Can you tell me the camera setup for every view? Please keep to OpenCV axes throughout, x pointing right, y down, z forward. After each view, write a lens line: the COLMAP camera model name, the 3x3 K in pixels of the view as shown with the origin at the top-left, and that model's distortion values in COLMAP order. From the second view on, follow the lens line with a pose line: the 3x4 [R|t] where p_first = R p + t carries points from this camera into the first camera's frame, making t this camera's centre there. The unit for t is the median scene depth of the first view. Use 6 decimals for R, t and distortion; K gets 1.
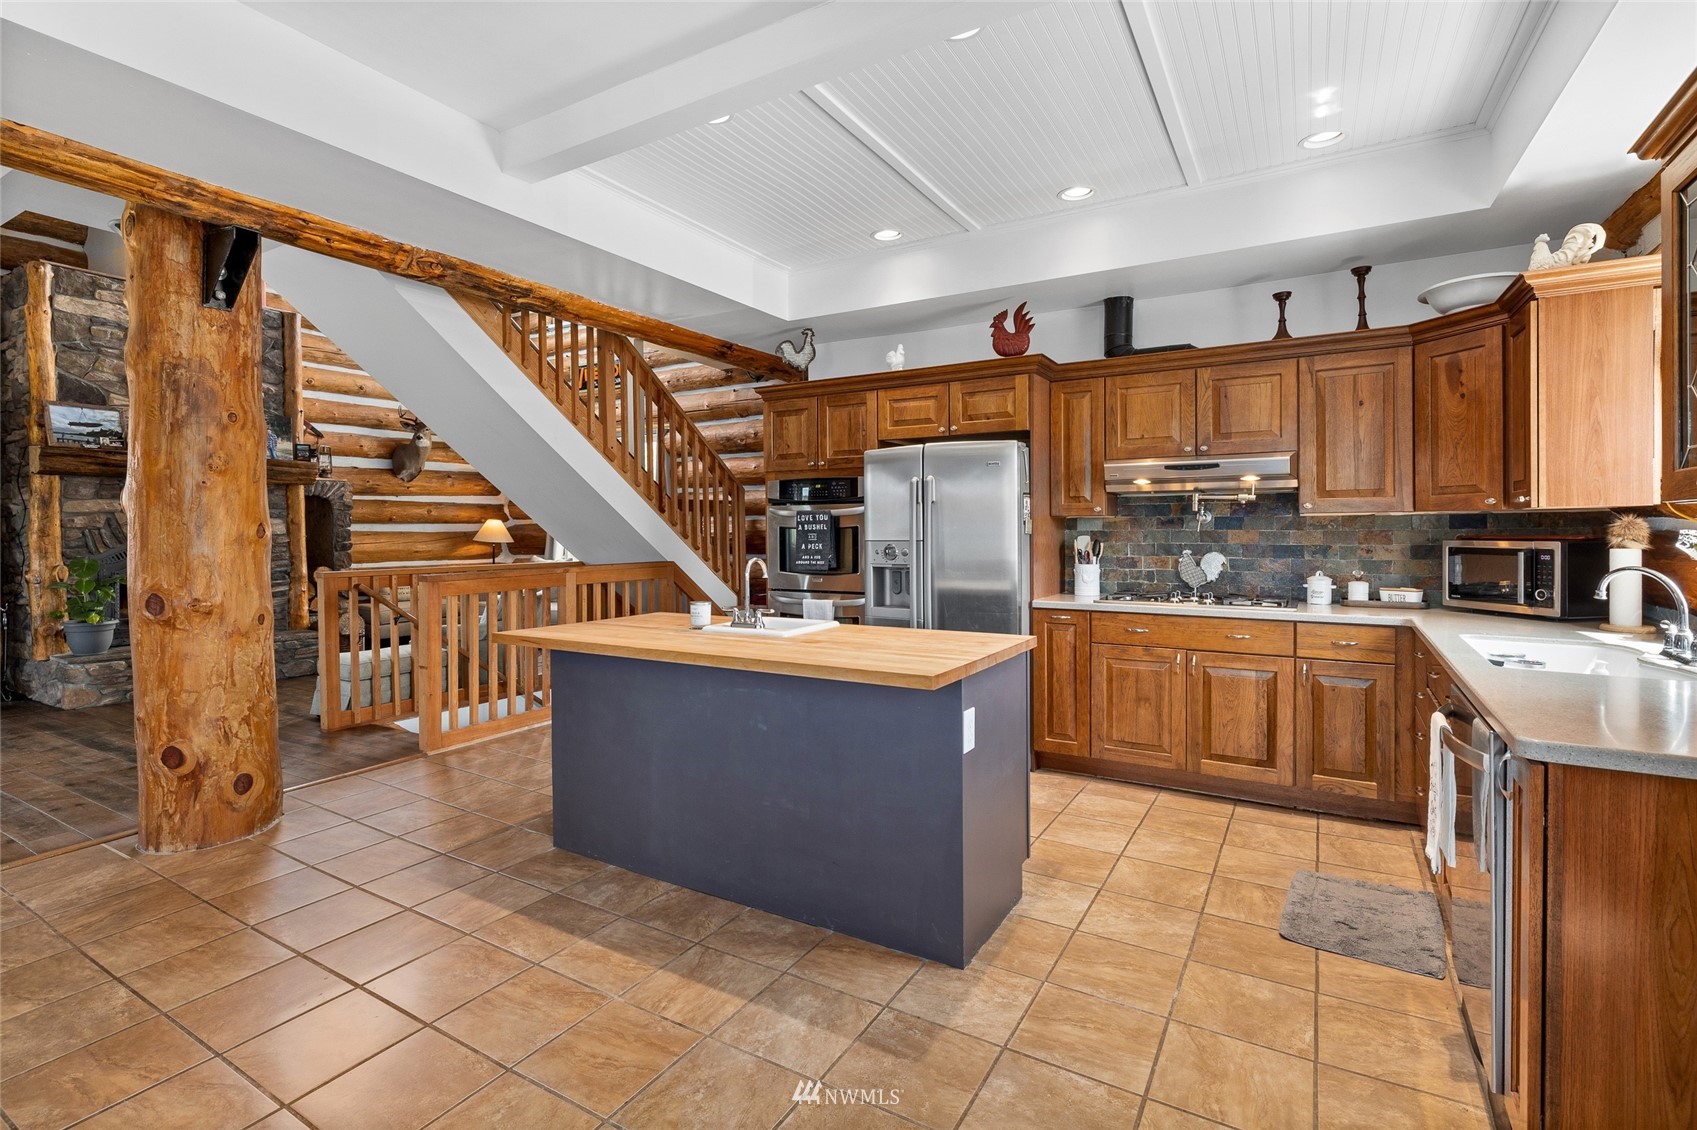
lens RADIAL K [[784.8, 0, 850.9], [0, 784.8, 543.2], [0, 0, 1]] dist [0.001216, 0.000197]
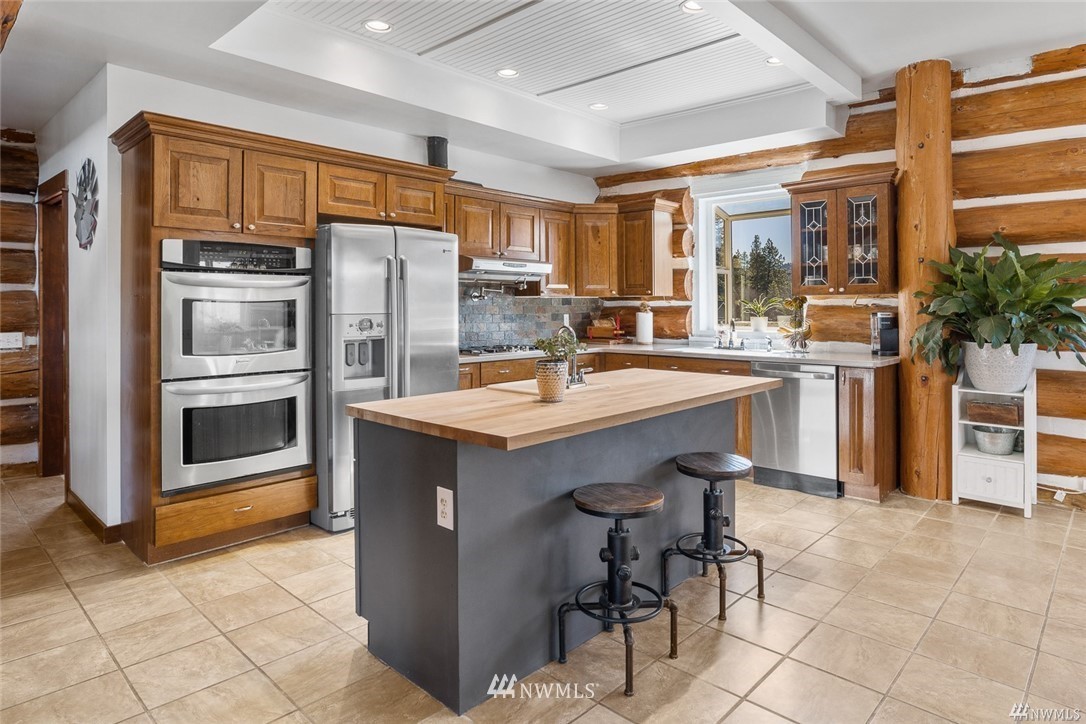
lens RADIAL K [[631.0, 0, 545.7], [0, 631.0, 303.7], [0, 0, 1]] dist [-0.000185, 0.000043]
pose [[0.230779, 0.009943, 0.972955, -0.522015], [0.019764, 0.999694, -0.014904, 0.000786], [-0.972805, 0.022669, 0.230512, 0.420965]]
